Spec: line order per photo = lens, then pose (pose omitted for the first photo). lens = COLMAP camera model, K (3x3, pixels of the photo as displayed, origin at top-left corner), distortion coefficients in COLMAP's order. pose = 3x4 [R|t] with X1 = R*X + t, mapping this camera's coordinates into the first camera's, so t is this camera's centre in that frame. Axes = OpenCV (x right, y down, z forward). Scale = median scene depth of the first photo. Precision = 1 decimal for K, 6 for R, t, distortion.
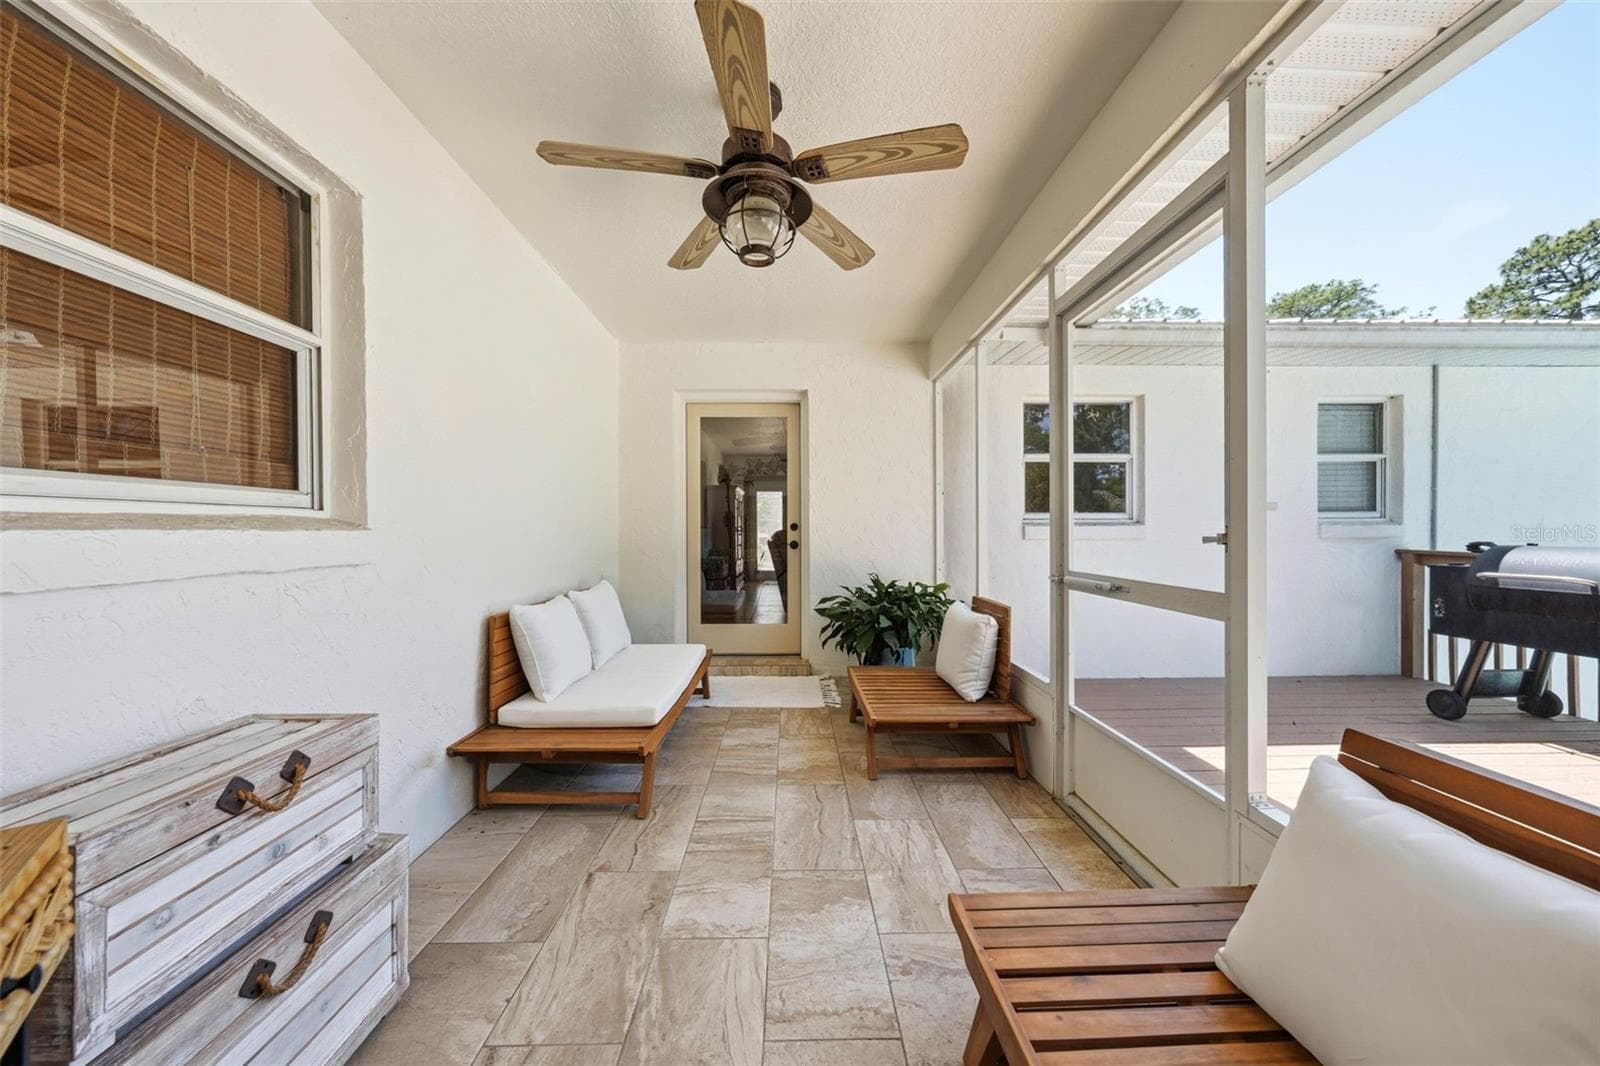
lens RADIAL K [[555.4, 0, 803.6], [0, 555.4, 530.0], [0, 0, 1]] dist [-0.000300, 0.000037]
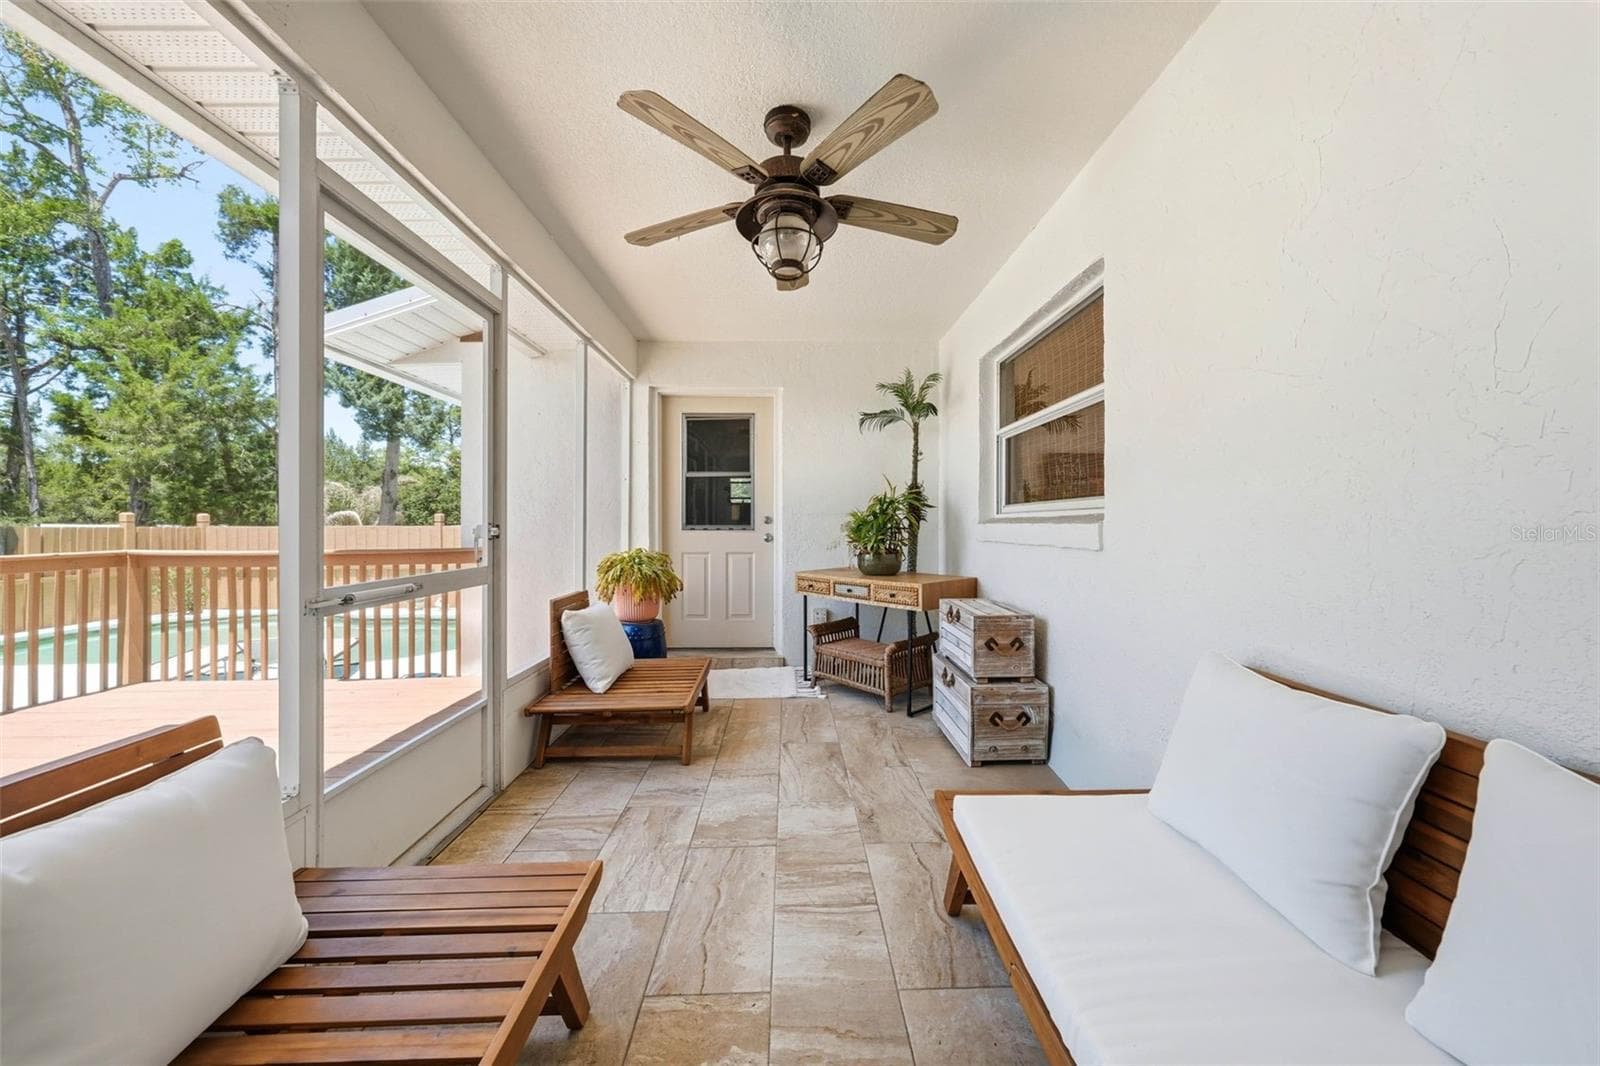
lens RADIAL K [[555.4, 0, 803.6], [0, 555.4, 530.0], [0, 0, 1]] dist [-0.000300, 0.000037]
pose [[-0.999999, -0.000333, -0.001495, -0.108128], [-0.000346, 0.999960, 0.008957, 0.001454], [0.001492, 0.008957, -0.999959, 2.092906]]
